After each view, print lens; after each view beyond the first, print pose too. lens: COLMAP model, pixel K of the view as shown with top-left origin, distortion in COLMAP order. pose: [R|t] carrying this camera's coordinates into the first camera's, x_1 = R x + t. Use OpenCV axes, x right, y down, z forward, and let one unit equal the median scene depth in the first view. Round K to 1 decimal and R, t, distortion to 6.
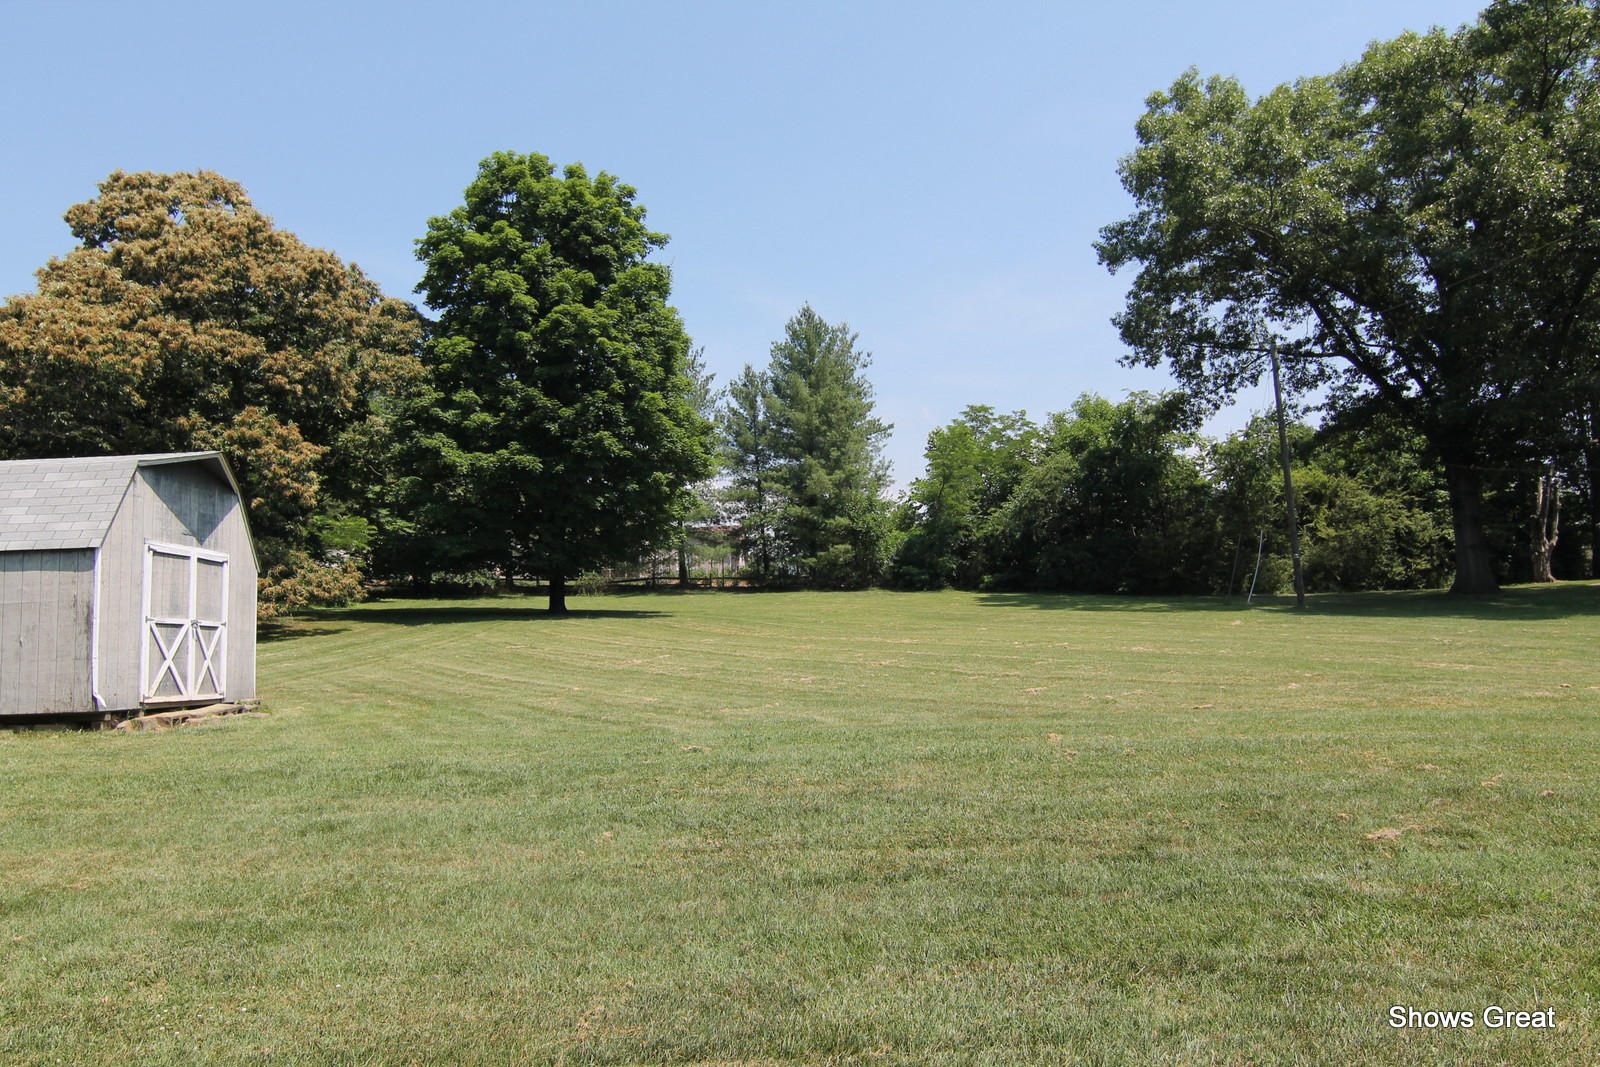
lens RADIAL K [[1154.8, 0, 793.4], [0, 1154.8, 534.7], [0, 0, 1]] dist [0.000118, -0.023296]
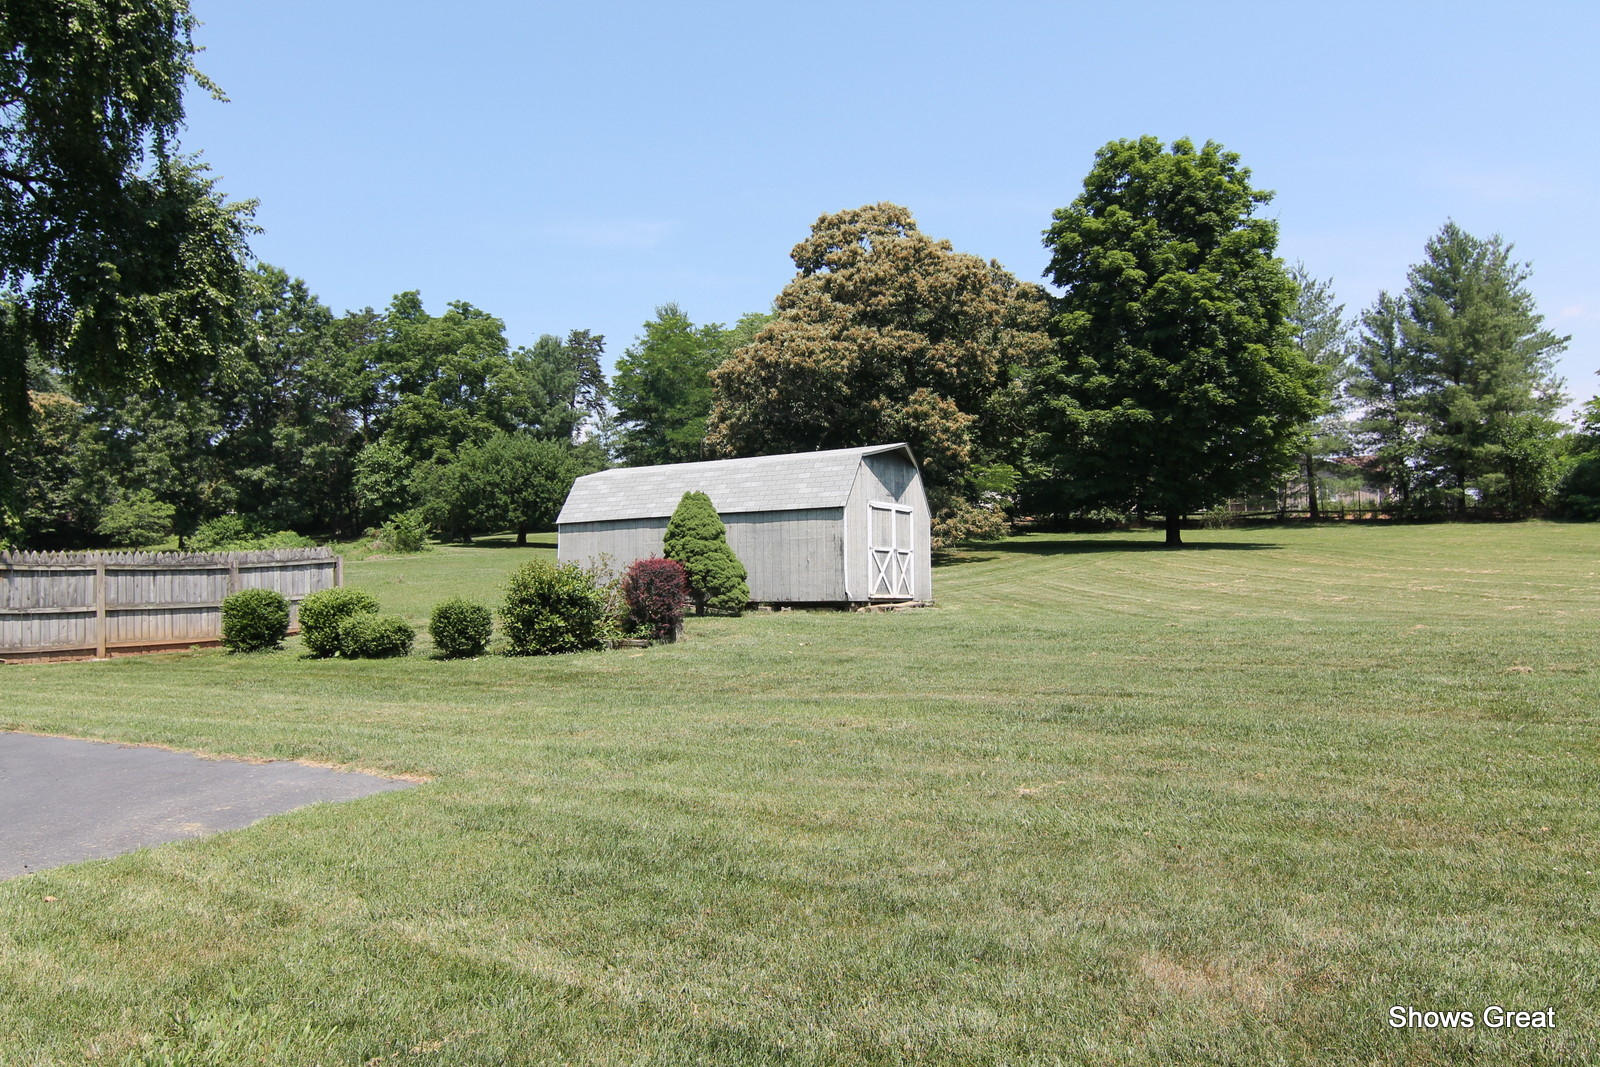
lens RADIAL K [[1154.8, 0, 794.2], [0, 1154.8, 521.0], [0, 0, 1]] dist [0.000118, -0.023296]
pose [[0.852273, -0.010209, -0.522998, 0.066496], [0.034389, 0.998740, 0.036545, -0.009271], [0.521966, -0.049132, 0.851550, -0.145132]]
